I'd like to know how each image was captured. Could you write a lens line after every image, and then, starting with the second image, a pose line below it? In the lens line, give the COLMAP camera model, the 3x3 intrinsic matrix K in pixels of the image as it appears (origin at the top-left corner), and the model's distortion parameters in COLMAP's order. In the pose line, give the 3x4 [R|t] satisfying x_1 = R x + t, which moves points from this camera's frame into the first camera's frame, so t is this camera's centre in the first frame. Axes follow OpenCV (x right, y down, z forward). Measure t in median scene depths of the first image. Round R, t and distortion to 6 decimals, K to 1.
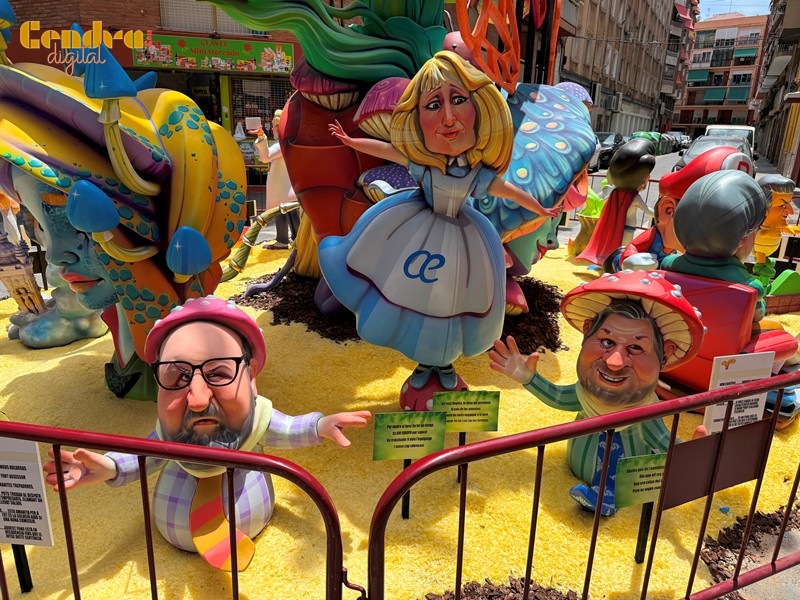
lens RADIAL K [[696.4, 0, 348.2], [0, 696.4, 301.1], [0, 0, 1]] dist [0.132196, -0.350228]
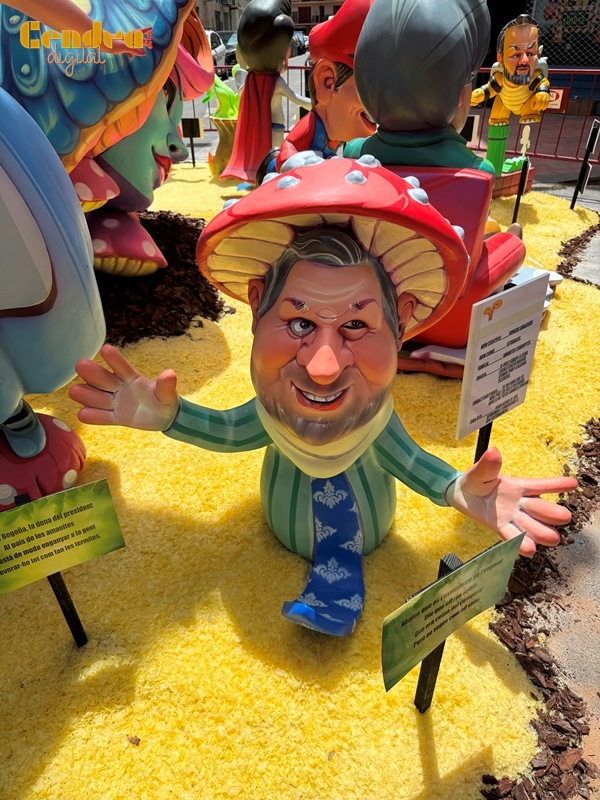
lens RADIAL K [[560.9, 0, 300.8], [0, 560.9, 396.6], [0, 0, 1]] dist [0.113780, -0.152521]
pose [[0.899828, -0.266851, 0.345108, 0.192271], [0.165459, 0.940746, 0.296009, -0.007834], [-0.403649, -0.209256, 0.890662, 0.559580]]
